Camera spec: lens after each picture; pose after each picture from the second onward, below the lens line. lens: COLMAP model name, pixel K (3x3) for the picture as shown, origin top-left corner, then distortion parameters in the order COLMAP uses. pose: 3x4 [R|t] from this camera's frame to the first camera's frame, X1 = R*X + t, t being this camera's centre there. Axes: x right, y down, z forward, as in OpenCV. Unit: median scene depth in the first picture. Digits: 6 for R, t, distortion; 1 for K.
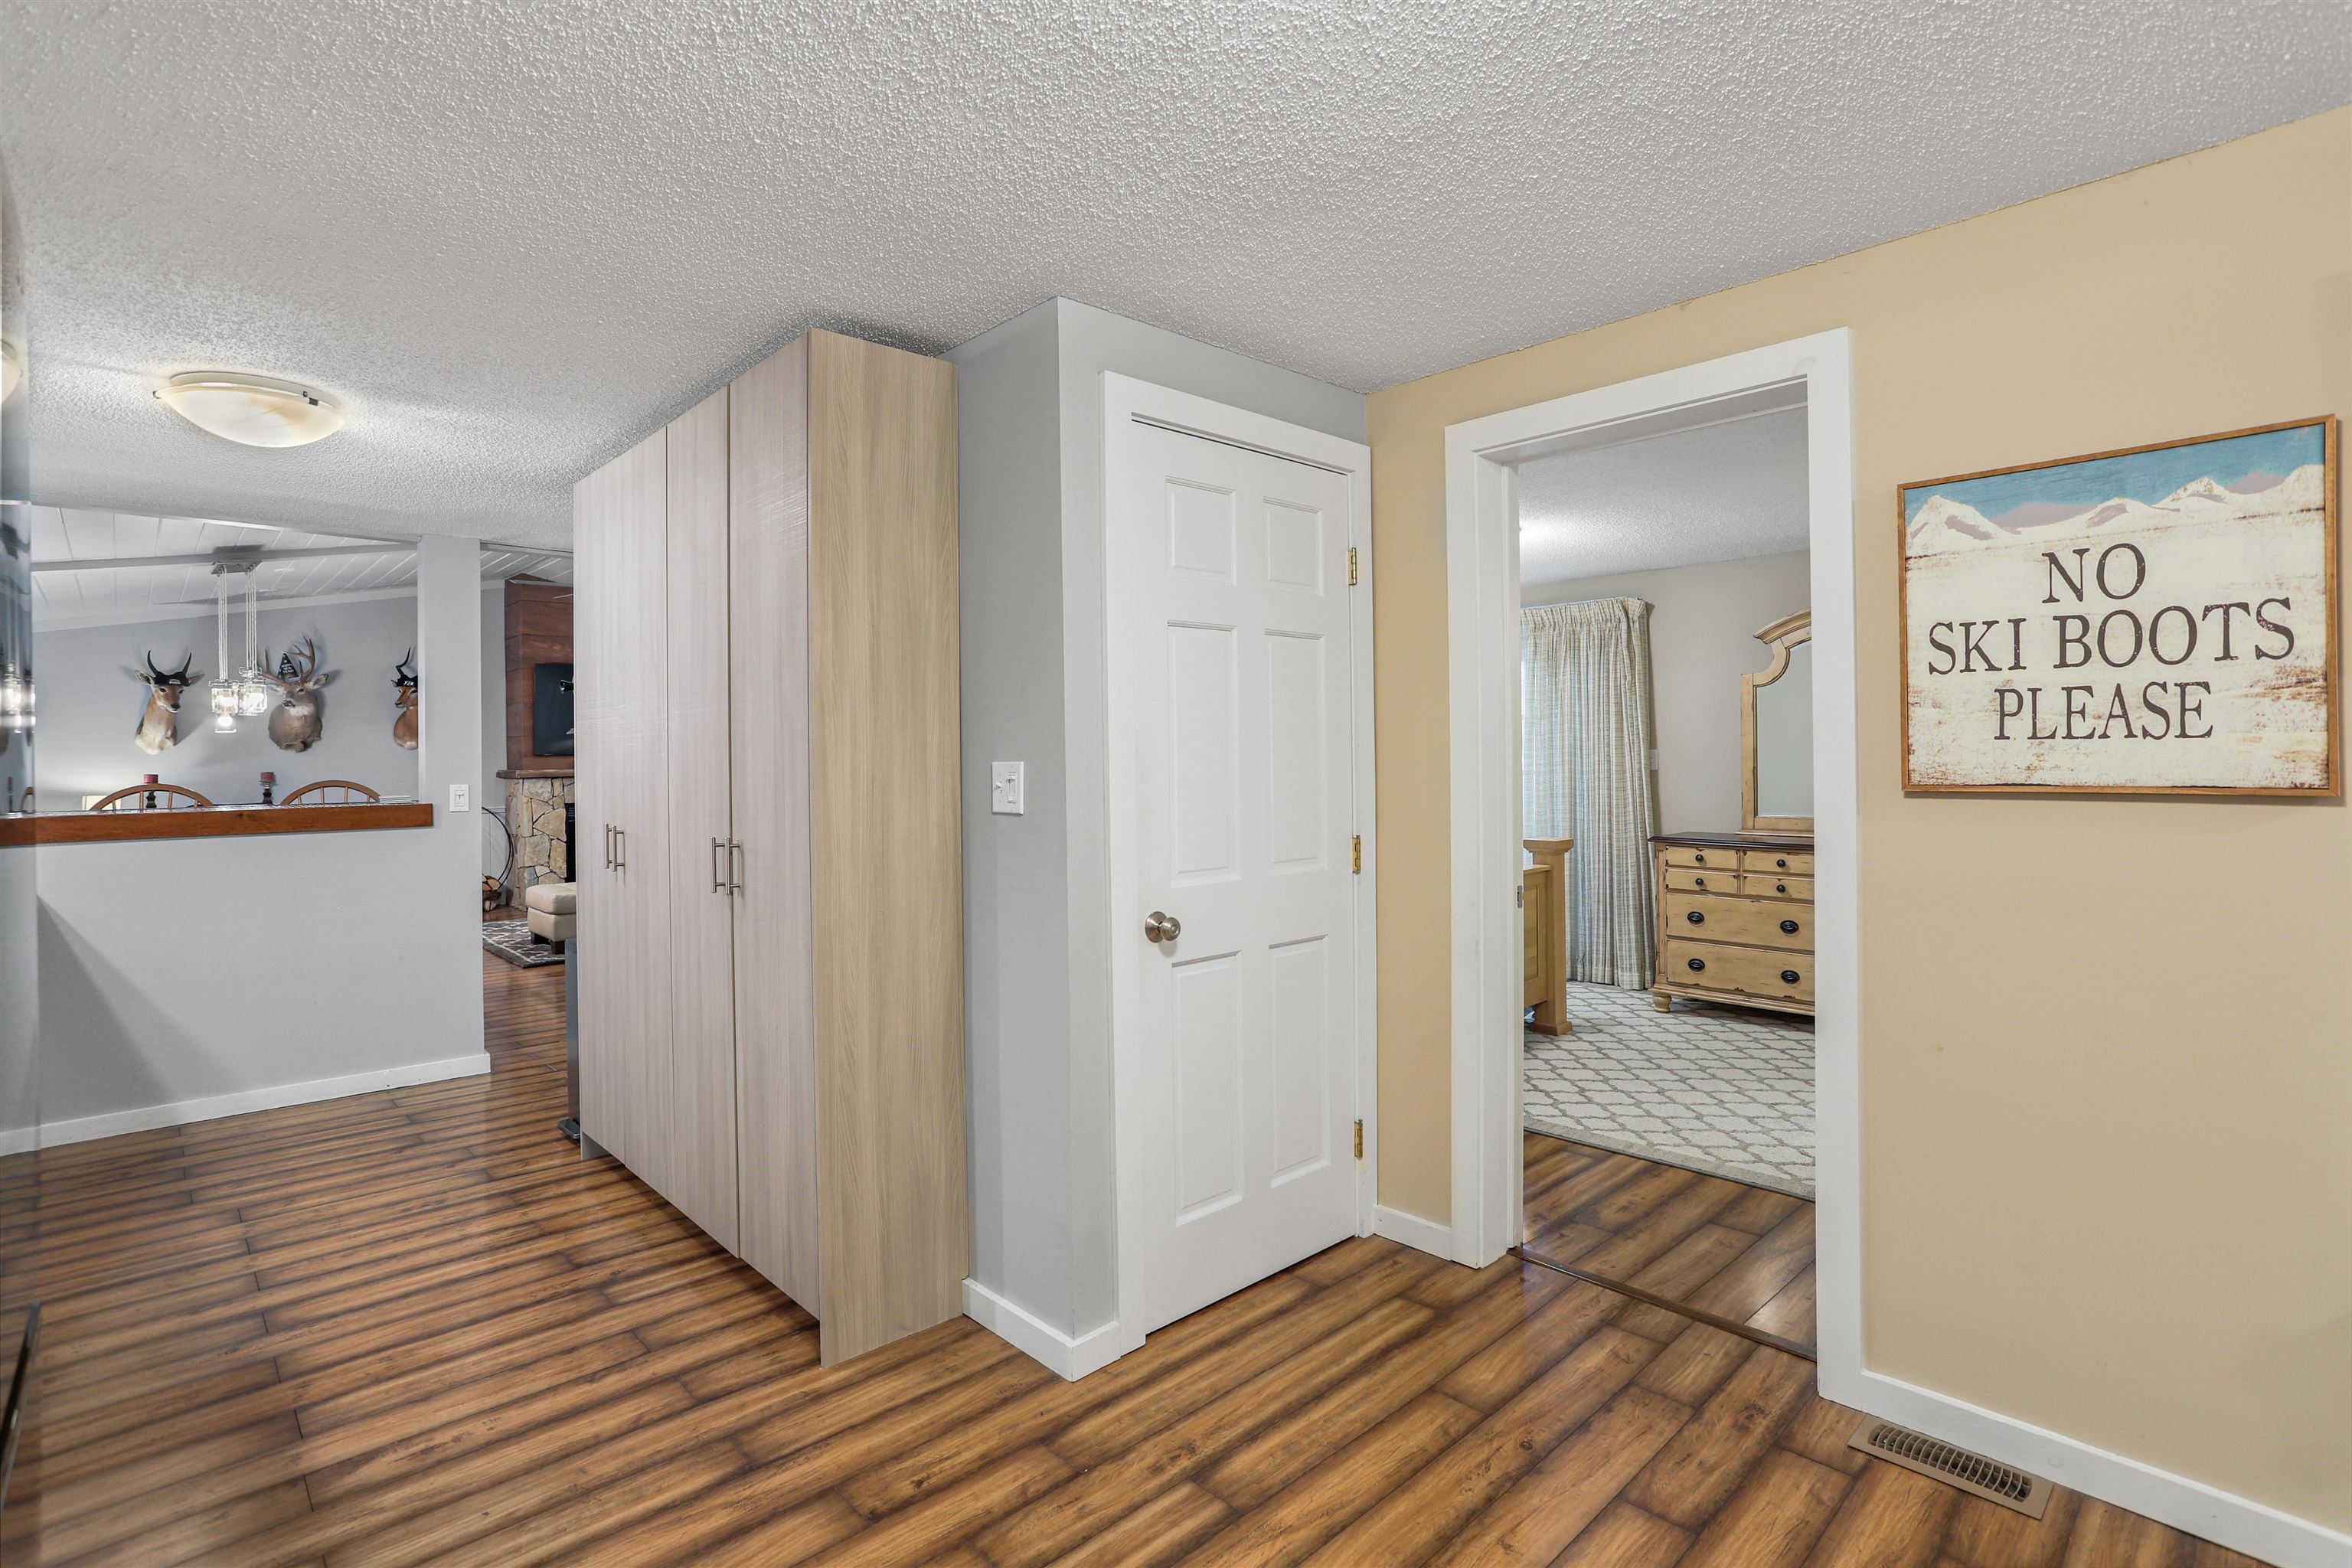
lens RADIAL K [[1127.6, 0, 1175.1], [0, 1127.6, 753.3], [0, 0, 1]] dist [0.001976, 0.000847]
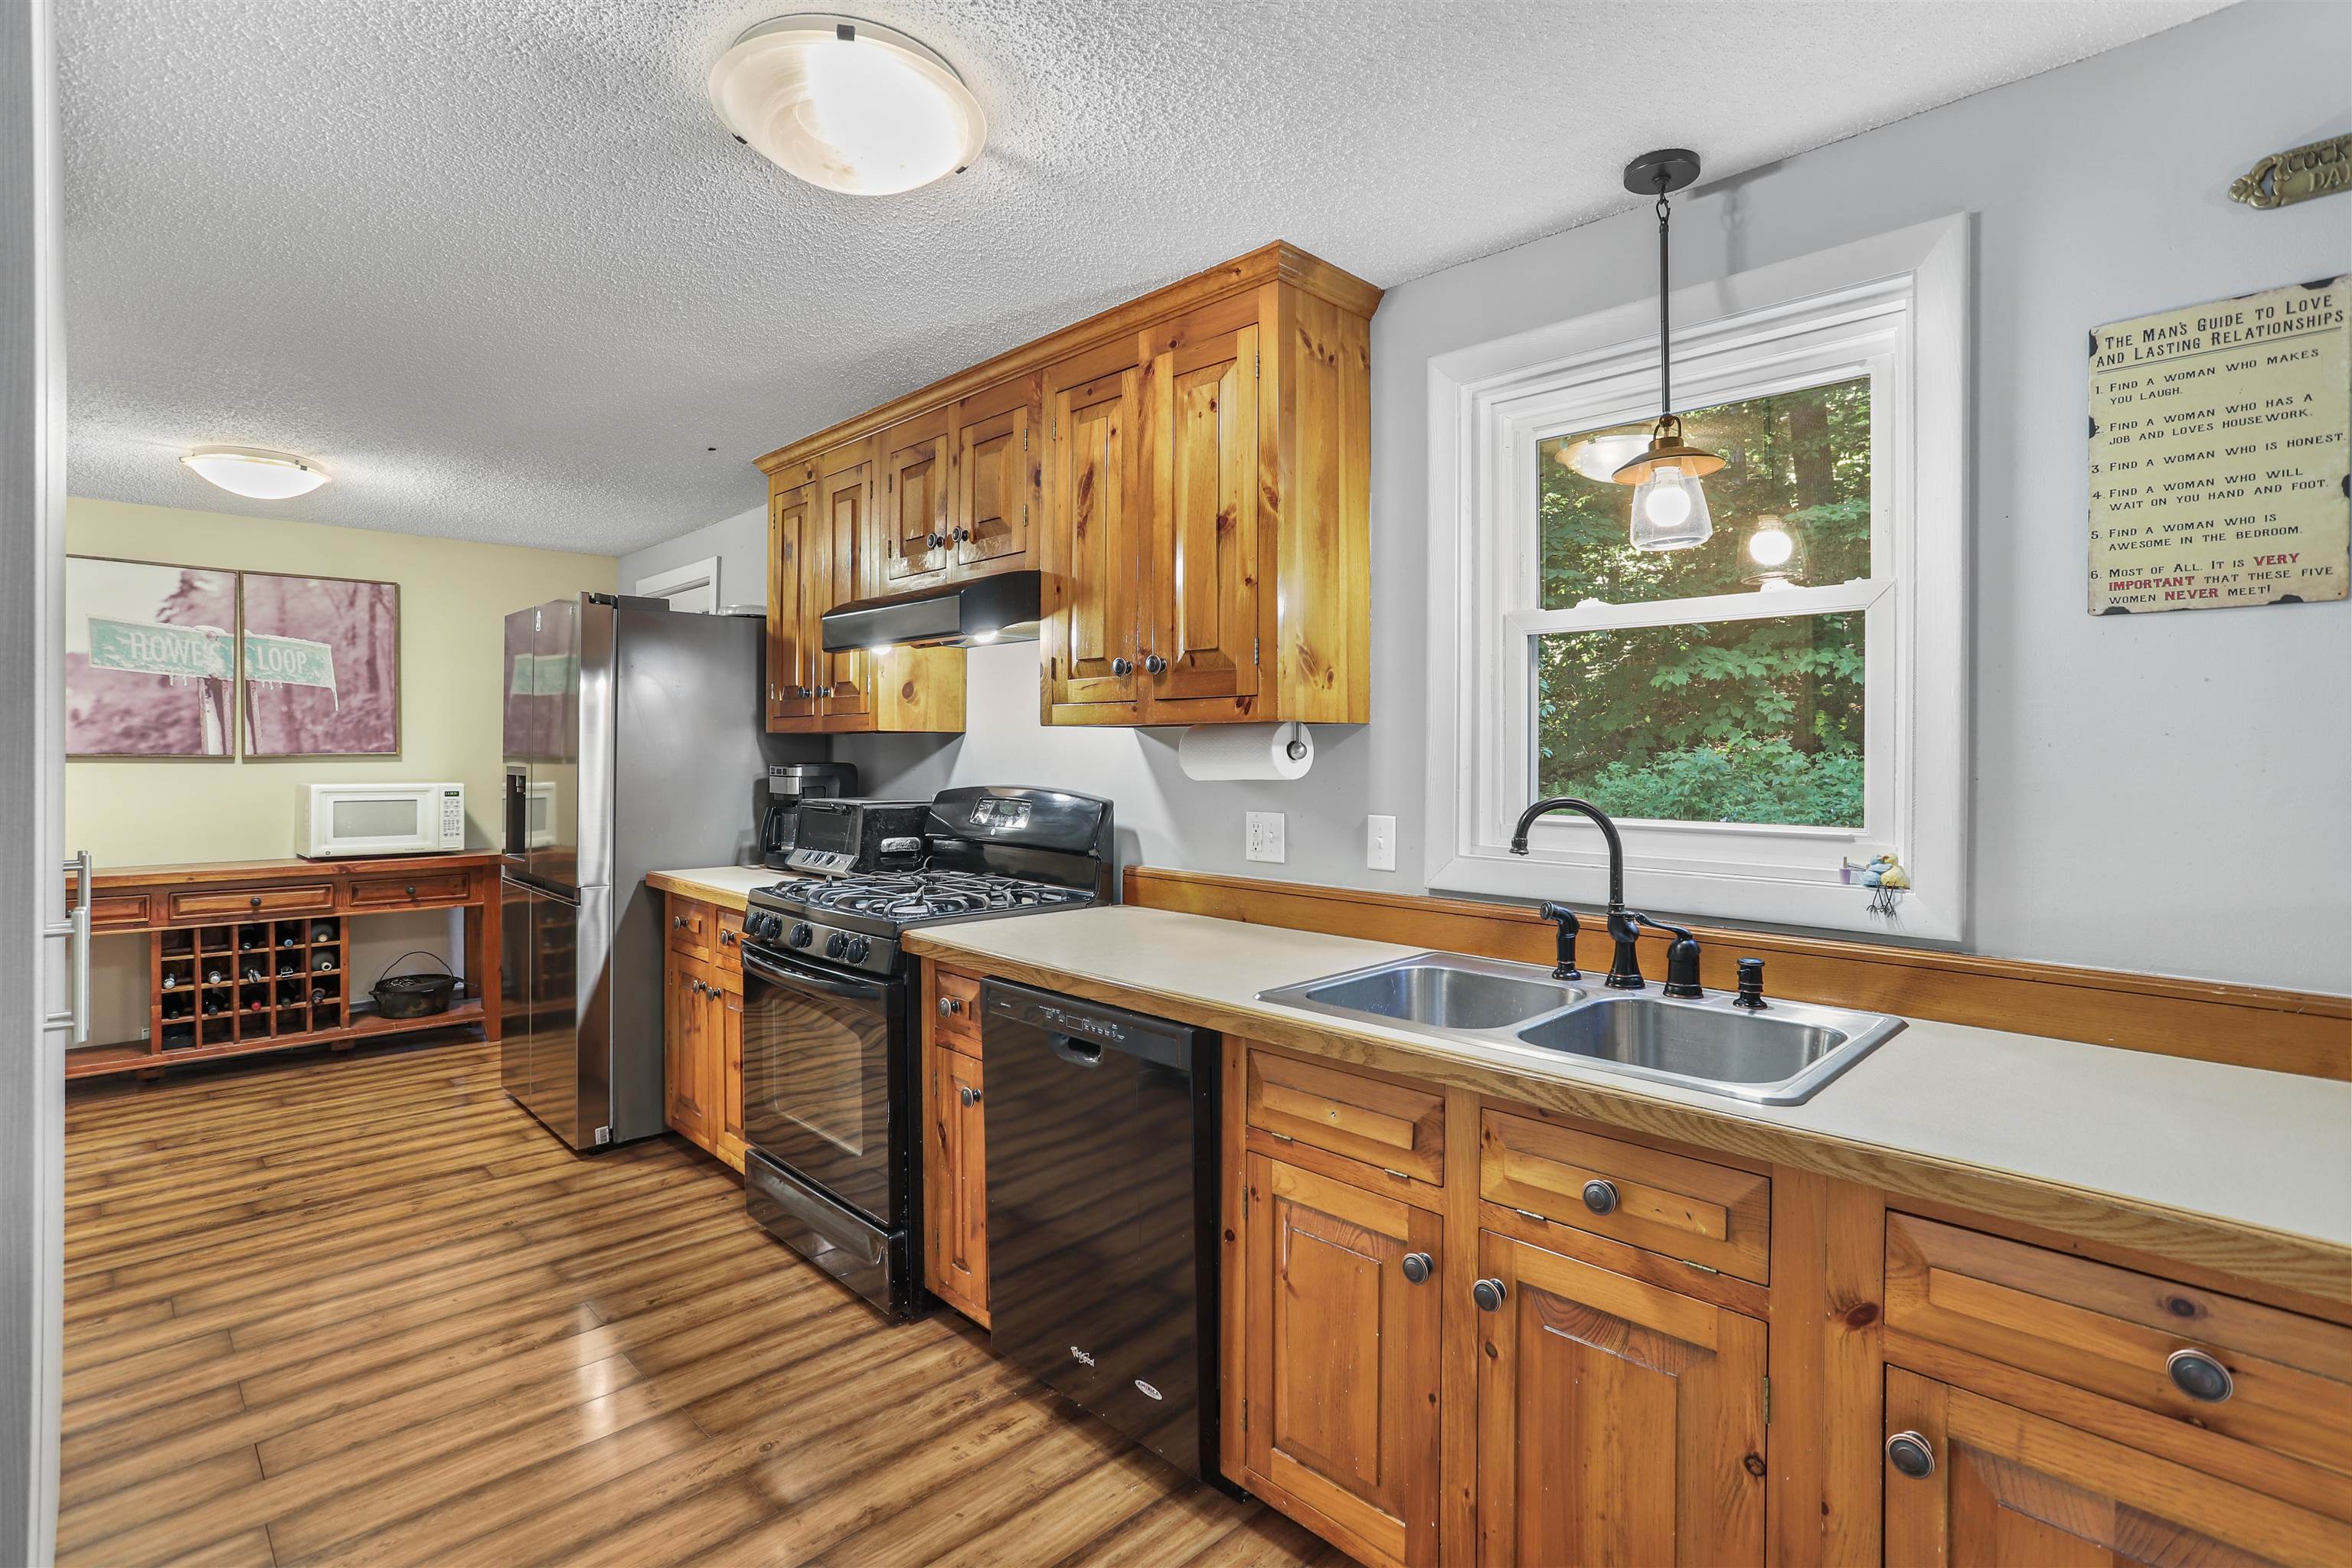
lens RADIAL K [[1089.7, 0, 1170.5], [0, 1089.7, 728.5], [0, 0, 1]] dist [-0.002874, -0.000418]
pose [[-0.999456, 0.007216, -0.032186, -1.148576], [0.007820, 0.999795, -0.018662, 0.018768], [0.032045, -0.018903, -0.999308, 1.883282]]
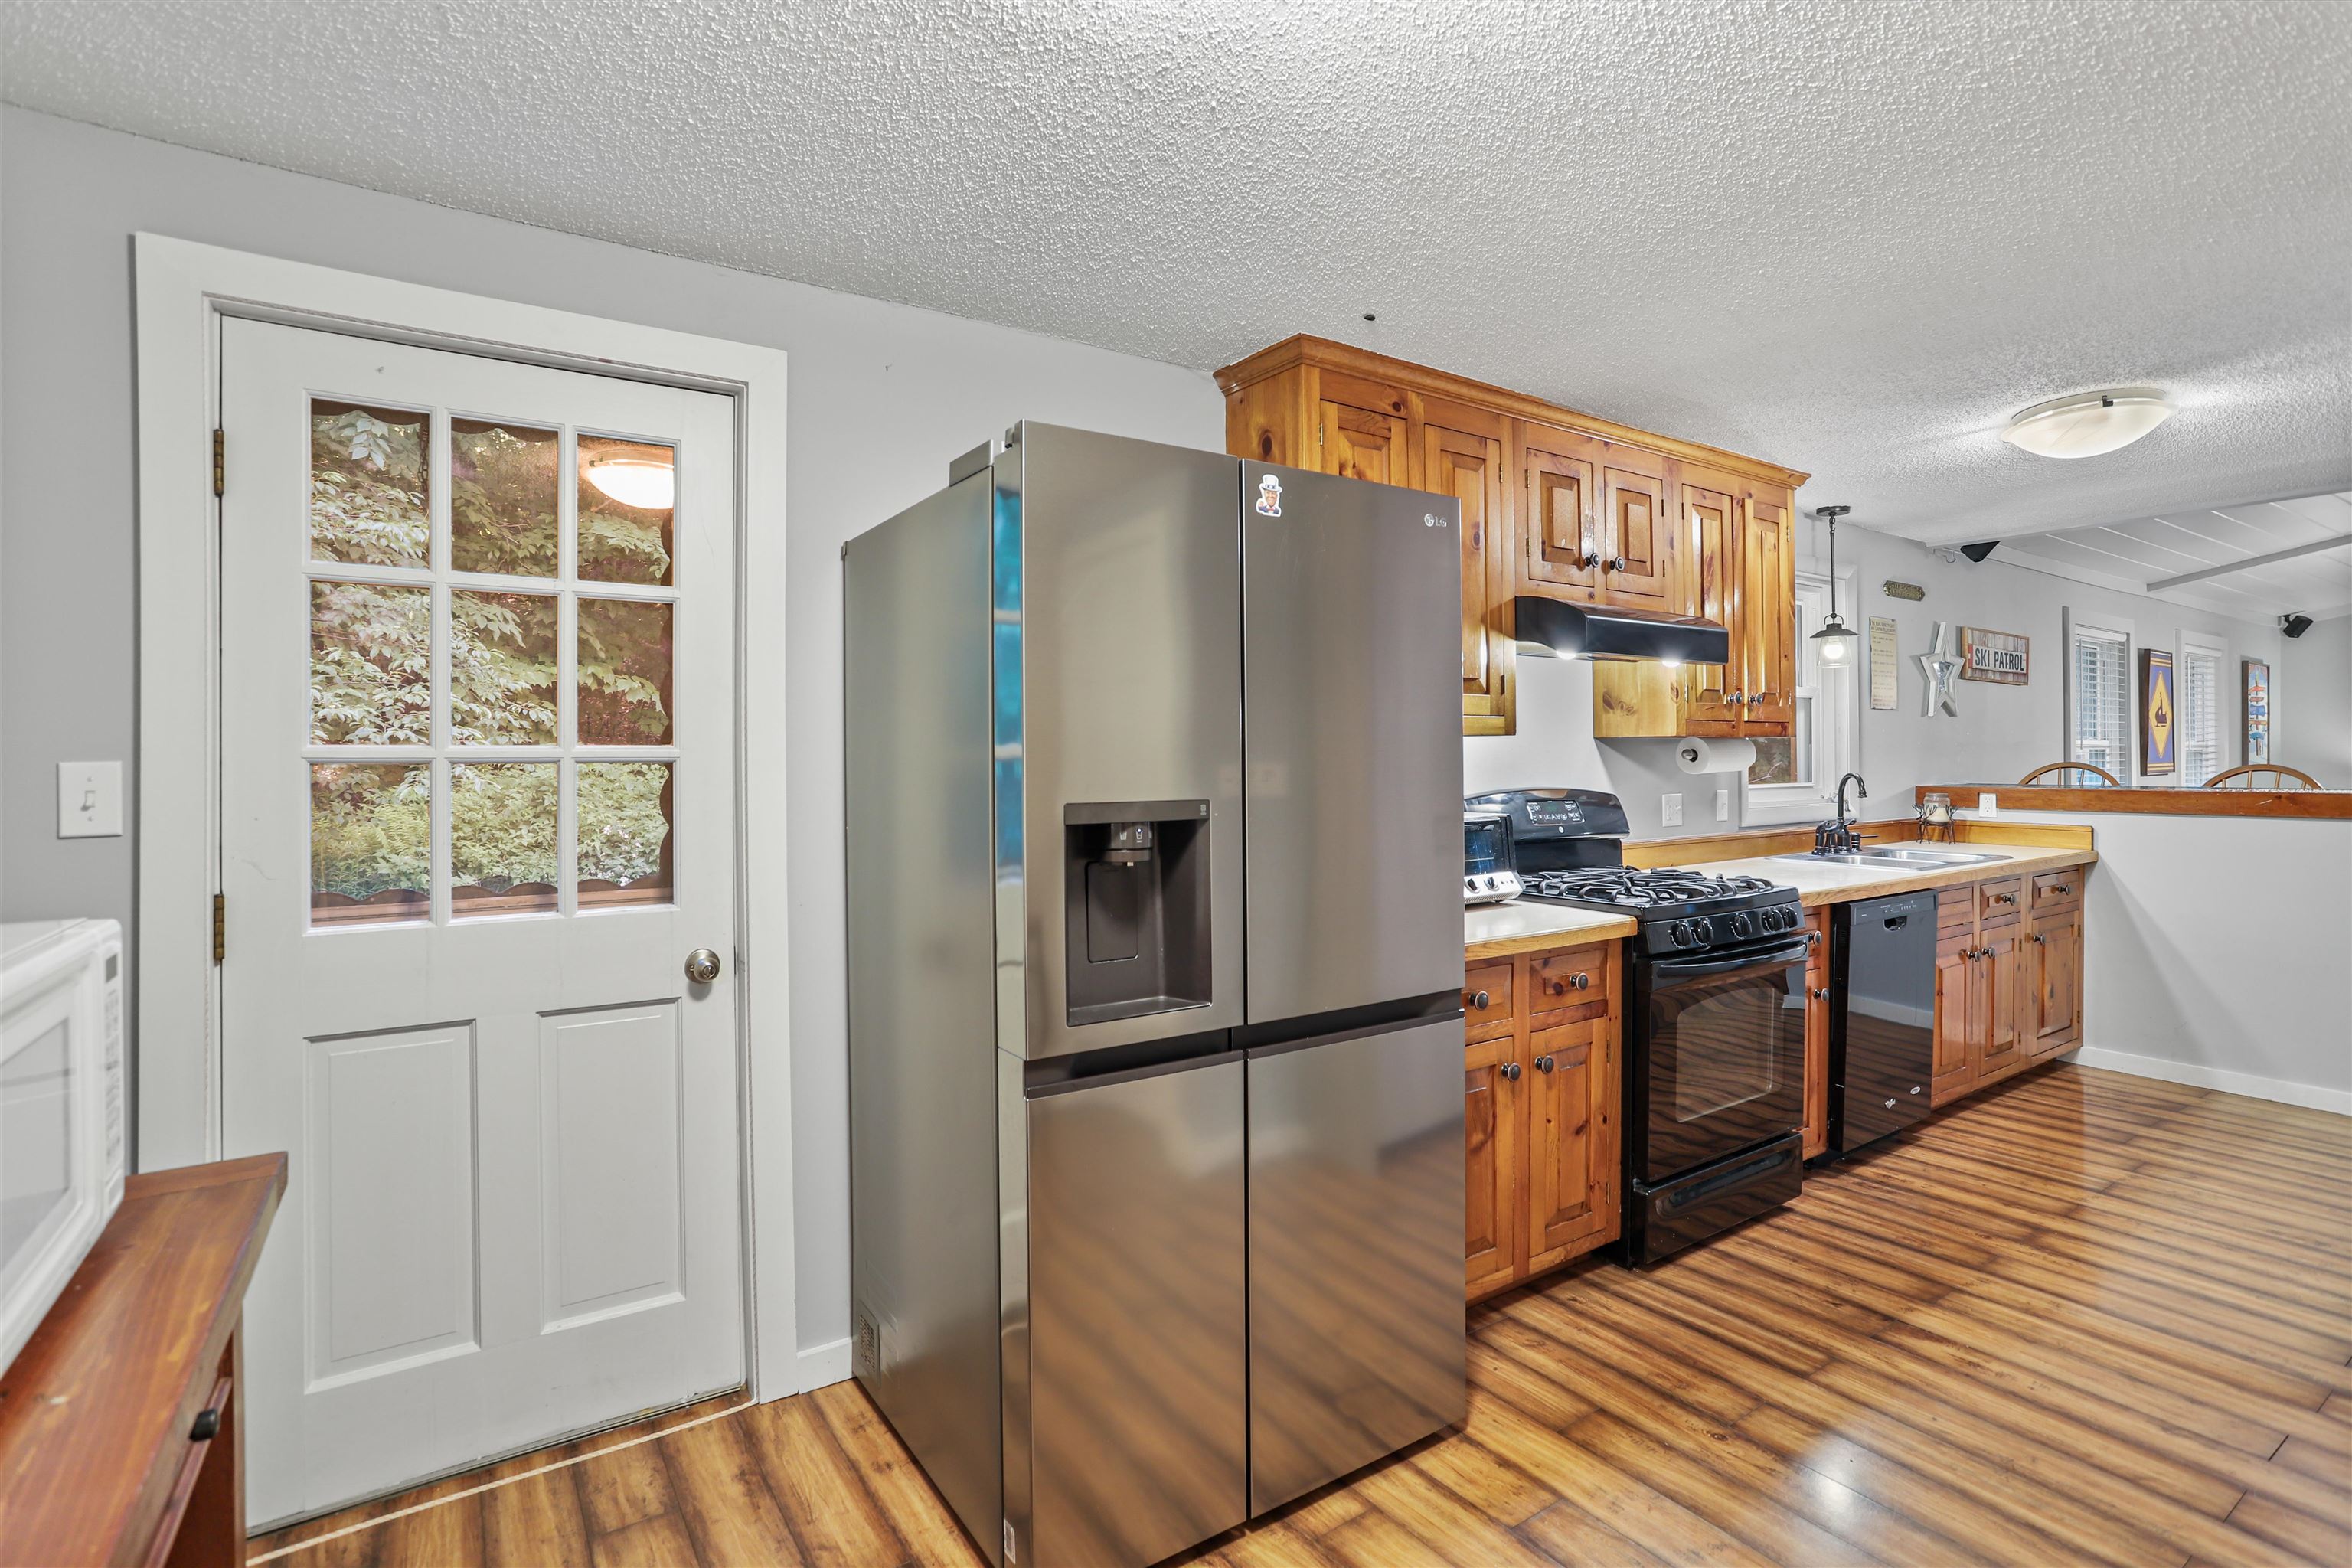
lens RADIAL K [[1098.9, 0, 1154.4], [0, 1098.9, 755.2], [0, 0, 1]] dist [-0.001555, 0.001053]
pose [[-0.171891, 0.009414, -0.985071, 0.472500], [0.011048, 0.999910, 0.007628, 0.000305], [0.985054, -0.009572, -0.171980, 0.350560]]
